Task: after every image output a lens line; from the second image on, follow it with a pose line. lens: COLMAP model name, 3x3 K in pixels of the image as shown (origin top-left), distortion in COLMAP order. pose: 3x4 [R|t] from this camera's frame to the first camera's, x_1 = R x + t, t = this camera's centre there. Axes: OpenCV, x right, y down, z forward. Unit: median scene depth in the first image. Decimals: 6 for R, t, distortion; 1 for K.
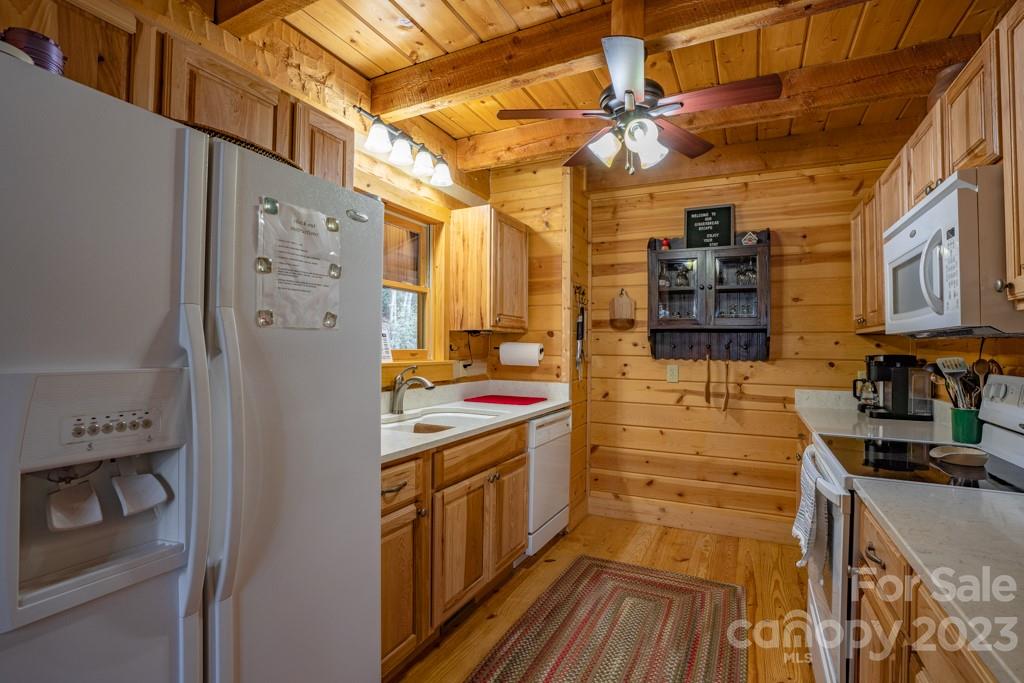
lens RADIAL K [[478.5, 0, 513.3], [0, 478.5, 342.6], [0, 0, 1]] dist [-0.049846, 0.003393]
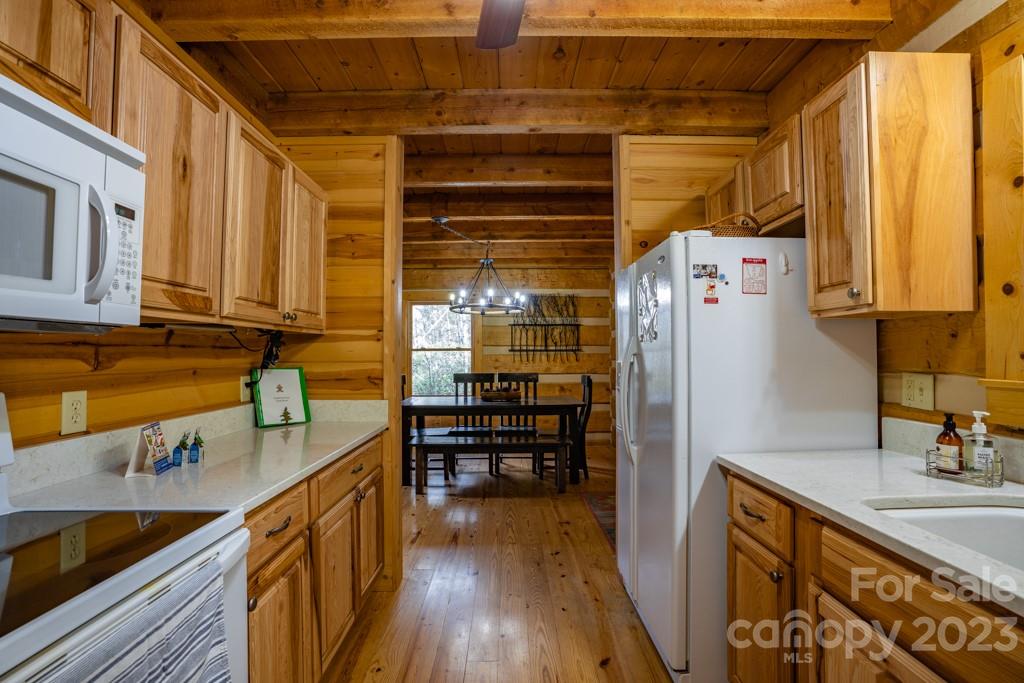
lens RADIAL K [[471.0, 0, 517.2], [0, 471.0, 340.1], [0, 0, 1]] dist [-0.060194, 0.020299]
pose [[-0.888651, -0.017205, -0.458261, 0.280347], [0.002181, 0.999126, -0.041739, 0.011826], [0.458578, -0.038091, -0.887837, 0.824895]]
